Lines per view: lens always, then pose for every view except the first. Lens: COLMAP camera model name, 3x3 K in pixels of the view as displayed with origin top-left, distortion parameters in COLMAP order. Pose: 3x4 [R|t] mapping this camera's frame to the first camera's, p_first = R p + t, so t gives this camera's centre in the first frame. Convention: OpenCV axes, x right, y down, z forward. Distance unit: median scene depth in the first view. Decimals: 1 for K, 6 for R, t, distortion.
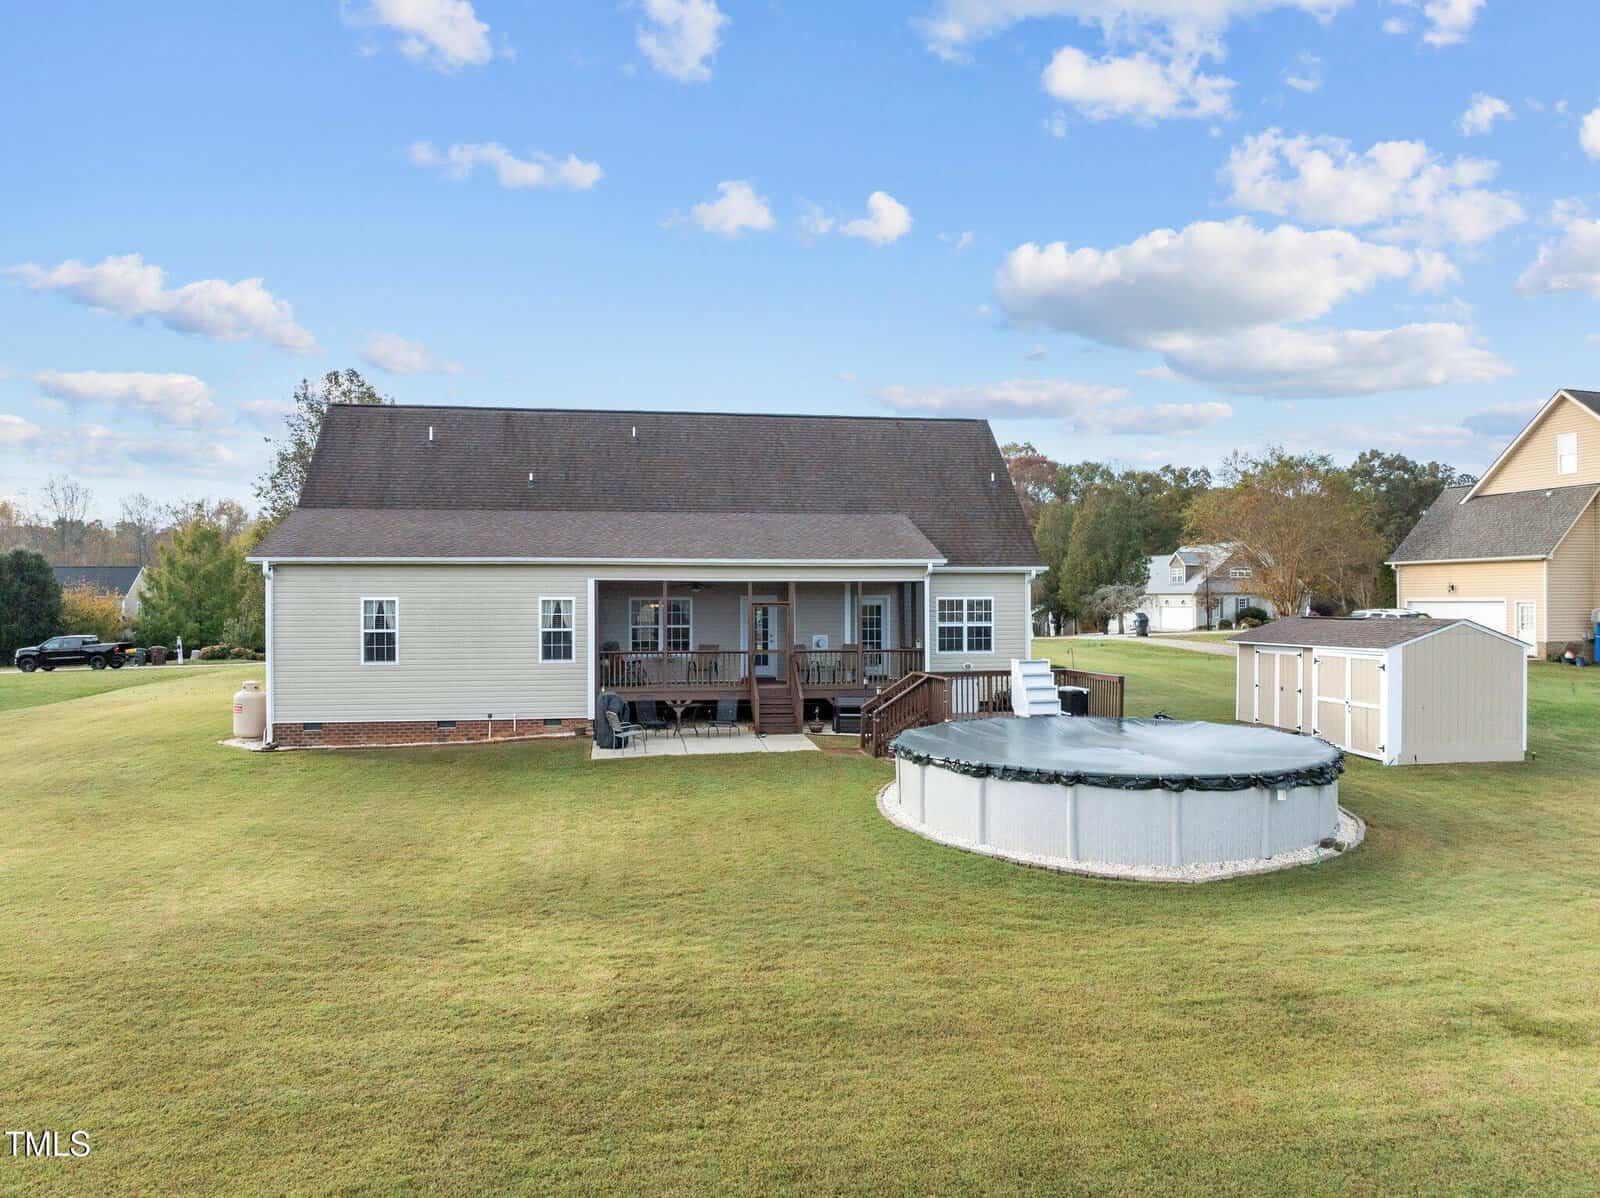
lens RADIAL K [[1199.5, 0, 800.0], [0, 1199.5, 599.0], [0, 0, 1]] dist [-0.001242, 0.002240]
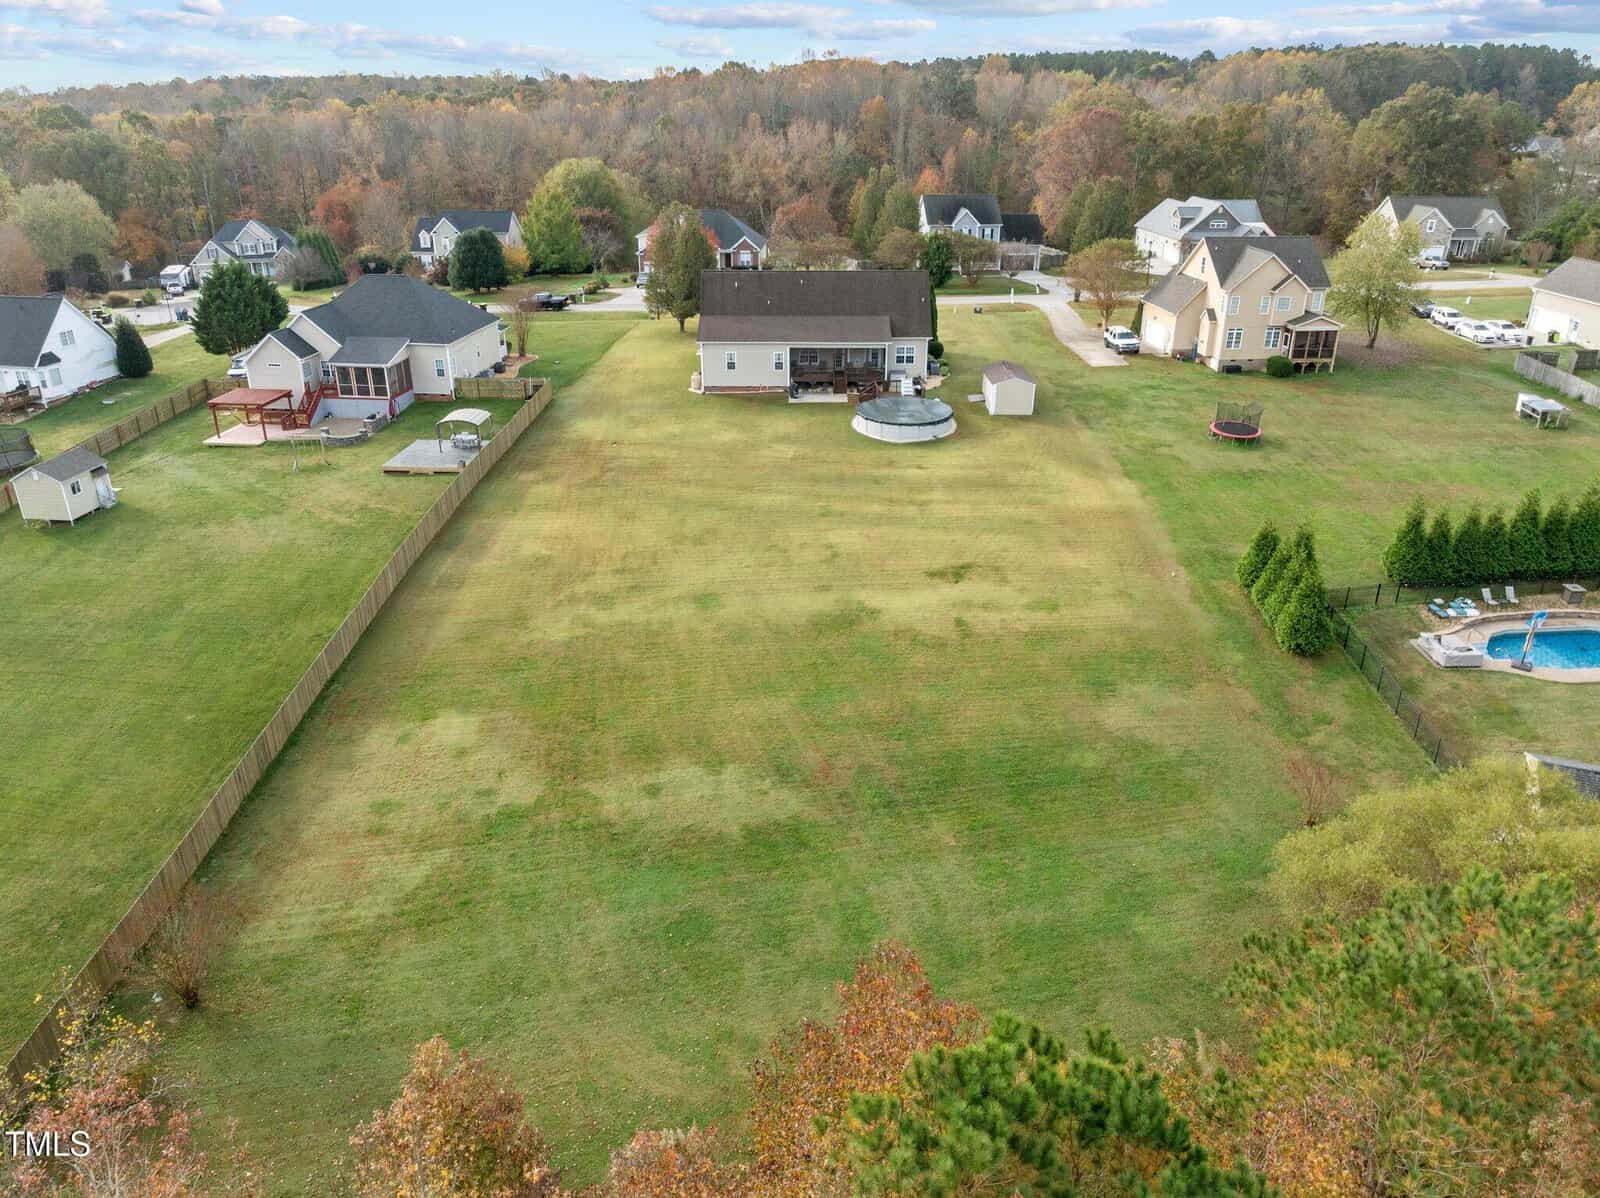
lens RADIAL K [[1199.5, 0, 800.0], [0, 1199.5, 599.0], [0, 0, 1]] dist [-0.001242, 0.002240]
pose [[0.988180, 0.064489, -0.139074, 0.391136], [-0.004782, 0.919737, 0.392506, -0.710198], [0.153224, -0.387201, 0.909174, -2.449677]]
